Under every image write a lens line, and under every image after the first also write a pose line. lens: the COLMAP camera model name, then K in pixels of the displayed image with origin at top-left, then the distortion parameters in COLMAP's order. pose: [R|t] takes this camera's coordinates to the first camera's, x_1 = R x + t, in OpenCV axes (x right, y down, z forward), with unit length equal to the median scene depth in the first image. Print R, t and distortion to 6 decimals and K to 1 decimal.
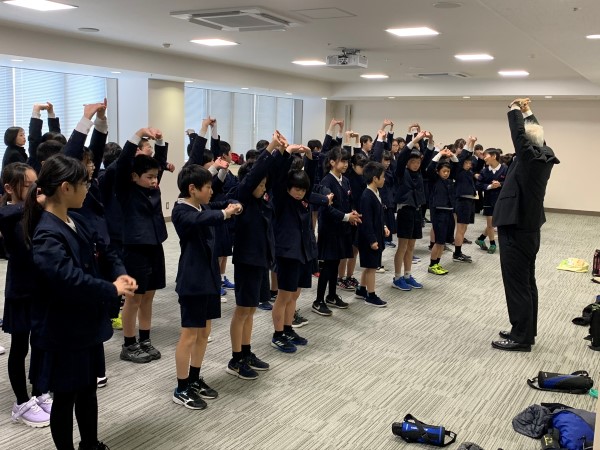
lens RADIAL K [[665.3, 0, 298.4], [0, 665.3, 221.5], [0, 0, 1]] dist [0.005481, 0.000000]
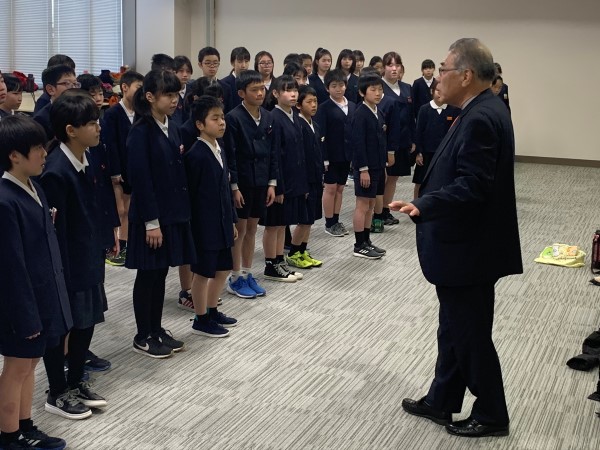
lens RADIAL K [[960.2, 0, 299.4], [0, 960.2, 227.3], [0, 0, 1]] dist [0.163127, 0.000000]
pose [[0.989683, -0.022721, 0.141460, 0.051338], [0.013677, 0.997818, 0.064587, -0.032552], [-0.142619, -0.061986, 0.987835, 0.173955]]
